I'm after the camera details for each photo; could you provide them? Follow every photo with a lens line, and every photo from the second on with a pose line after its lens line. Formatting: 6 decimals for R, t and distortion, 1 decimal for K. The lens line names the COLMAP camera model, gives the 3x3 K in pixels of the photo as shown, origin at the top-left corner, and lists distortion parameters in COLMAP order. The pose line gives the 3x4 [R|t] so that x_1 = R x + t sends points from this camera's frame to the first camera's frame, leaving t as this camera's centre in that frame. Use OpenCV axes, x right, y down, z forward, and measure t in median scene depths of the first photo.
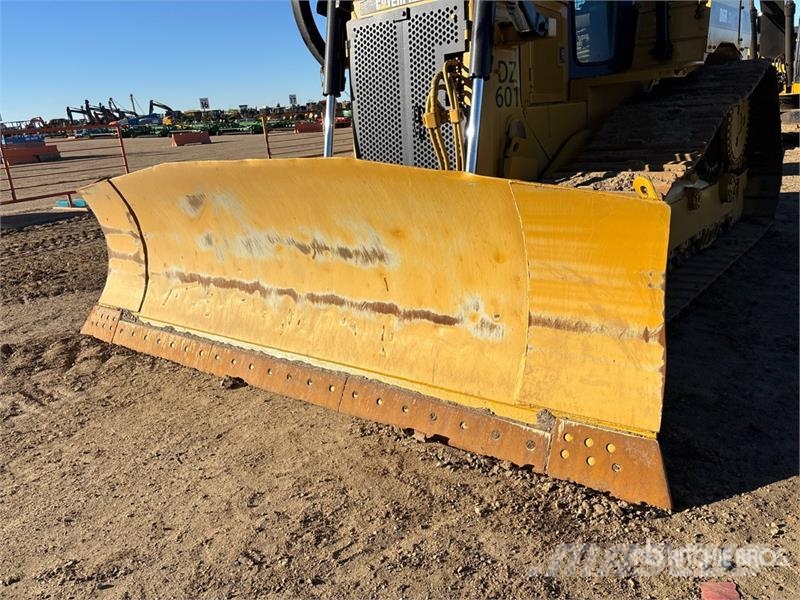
lens RADIAL K [[607.1, 0, 400.0], [0, 607.1, 300.0], [0, 0, 1]] dist [0.061374, -0.055317]
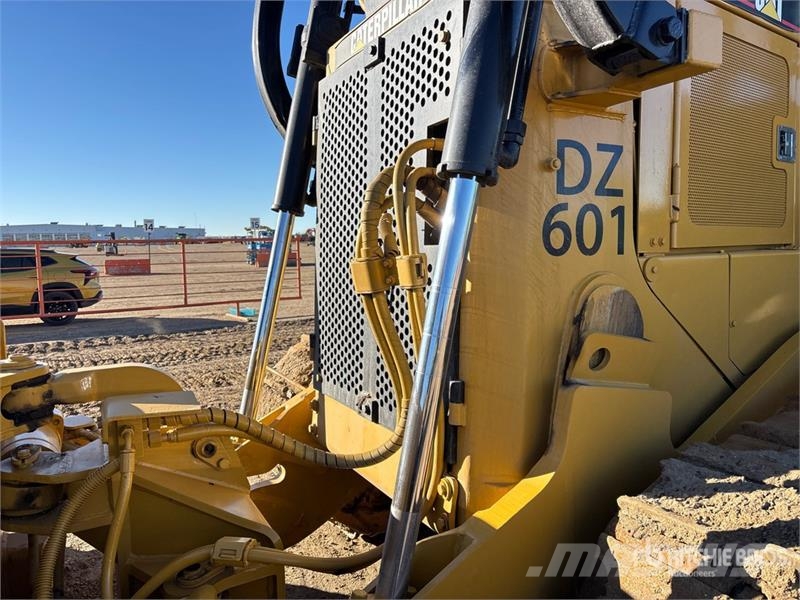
lens RADIAL K [[607.1, 0, 400.0], [0, 607.1, 300.0], [0, 0, 1]] dist [0.061374, -0.055317]
pose [[0.927096, 0.089393, -0.364007, 0.212093], [-0.155422, 0.975403, -0.156308, -0.210948], [0.341081, 0.201487, 0.918186, 0.616967]]
